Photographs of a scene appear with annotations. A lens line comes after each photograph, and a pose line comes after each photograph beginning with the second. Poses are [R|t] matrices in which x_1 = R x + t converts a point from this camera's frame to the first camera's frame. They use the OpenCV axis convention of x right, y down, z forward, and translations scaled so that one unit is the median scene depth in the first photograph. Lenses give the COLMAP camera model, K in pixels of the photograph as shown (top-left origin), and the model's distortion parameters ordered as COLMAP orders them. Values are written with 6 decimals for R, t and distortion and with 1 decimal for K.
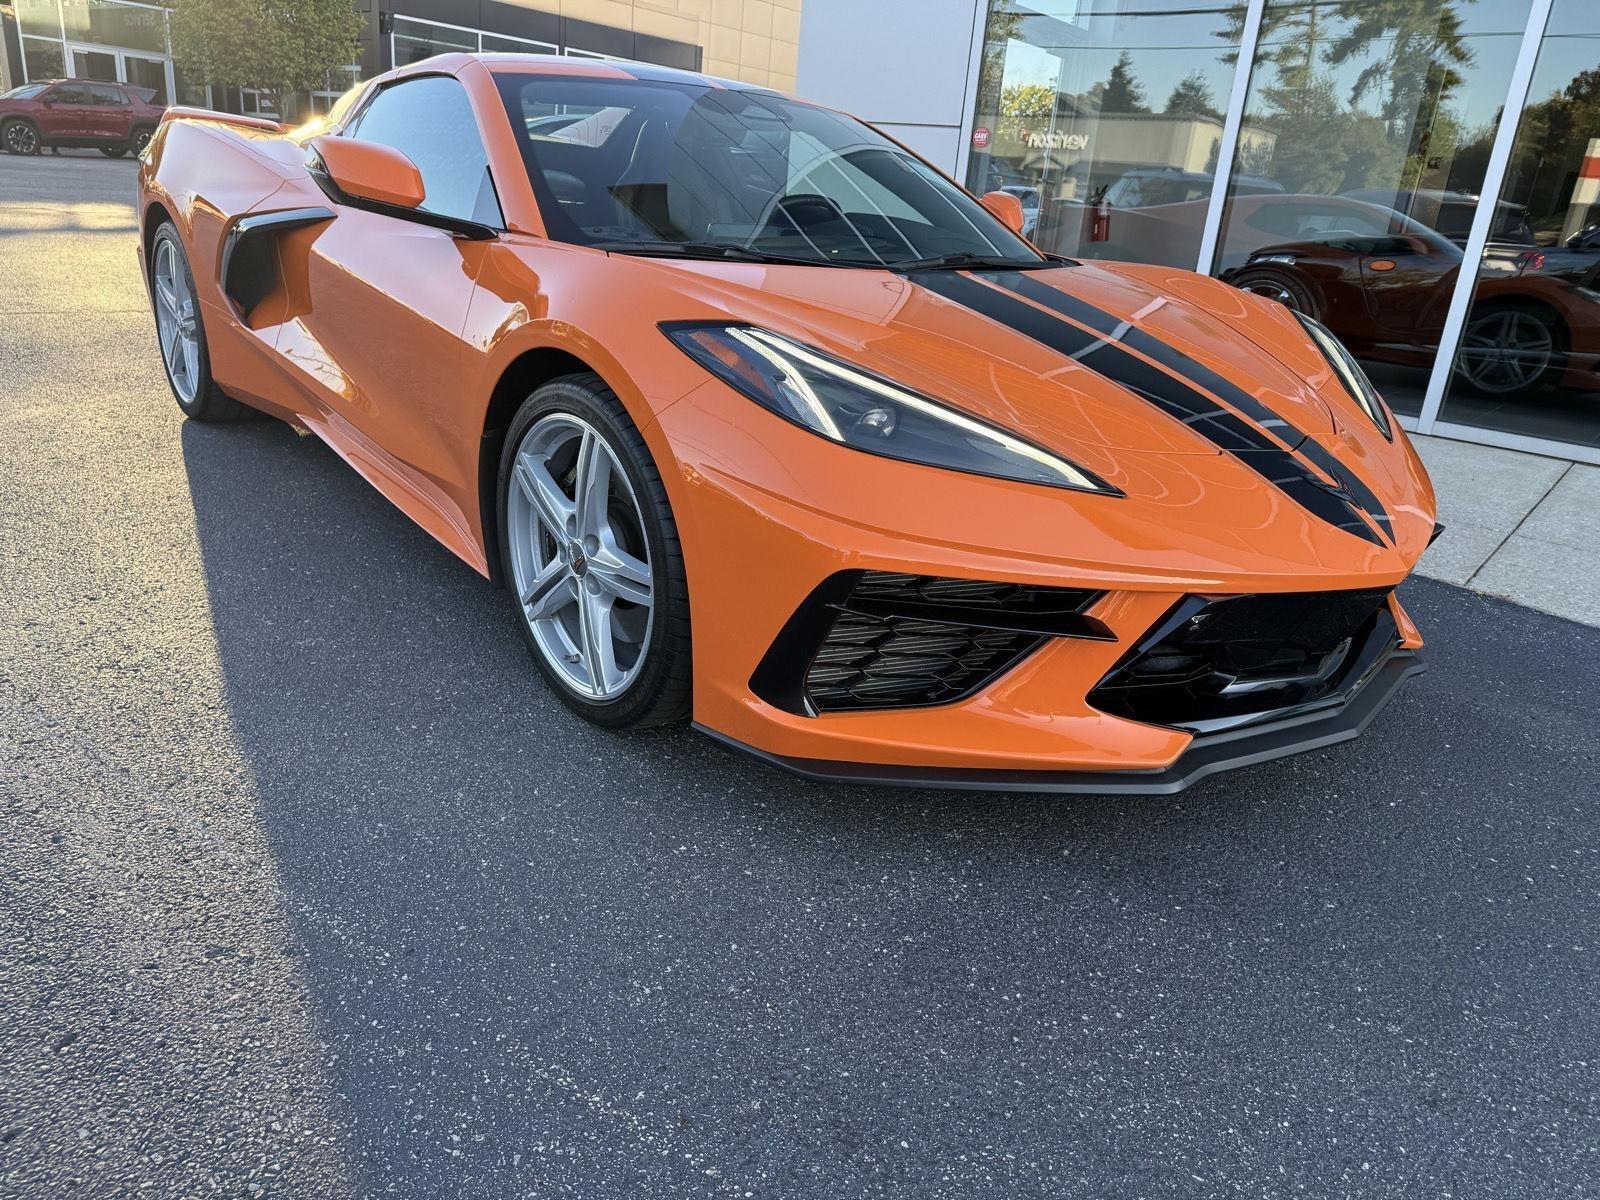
lens RADIAL K [[1130.6, 0, 800.4], [0, 1130.6, 597.9], [0, 0, 1]] dist [0.003601, -0.007125]
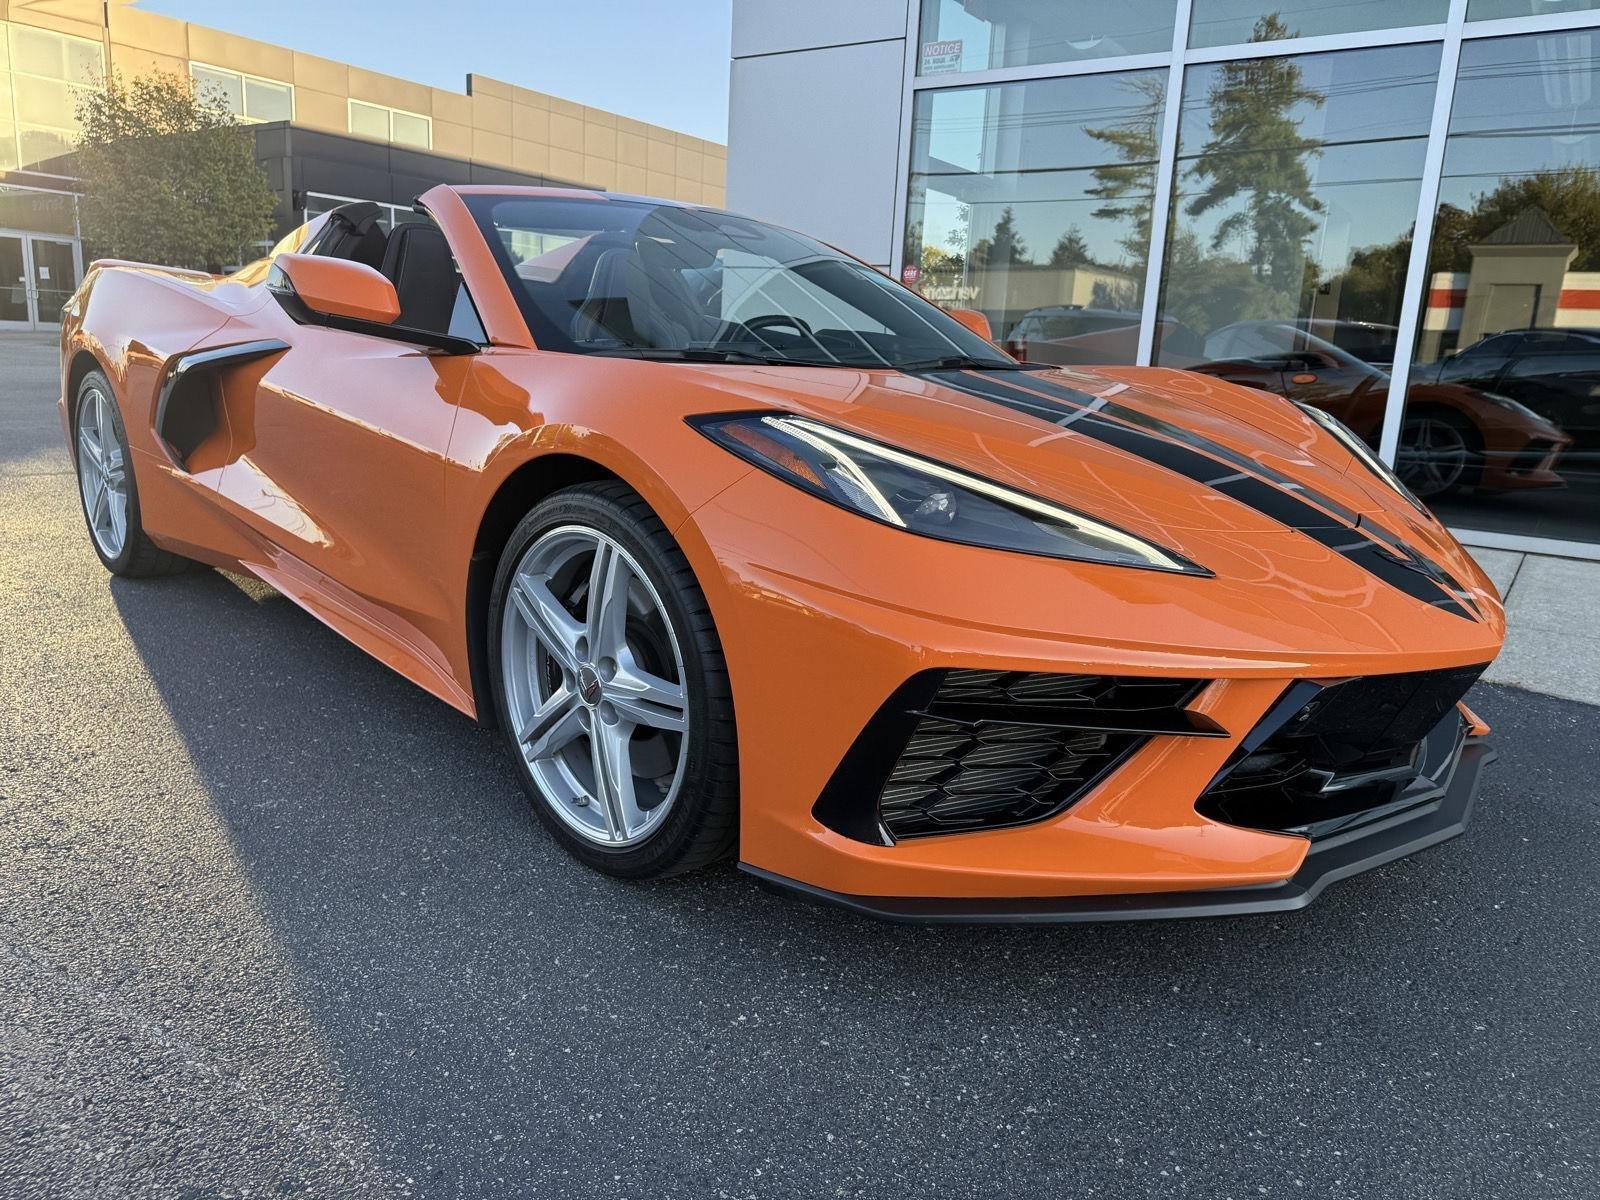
lens RADIAL K [[1019.0, 0, 644.0], [0, 1019.0, 632.4], [0, 0, 1]] dist [0.034810, -0.050854]
pose [[0.996849, -0.051482, 0.060339, -0.202174], [0.059789, 0.987604, -0.145132, 0.043339], [-0.052119, 0.148282, 0.987571, 0.198317]]
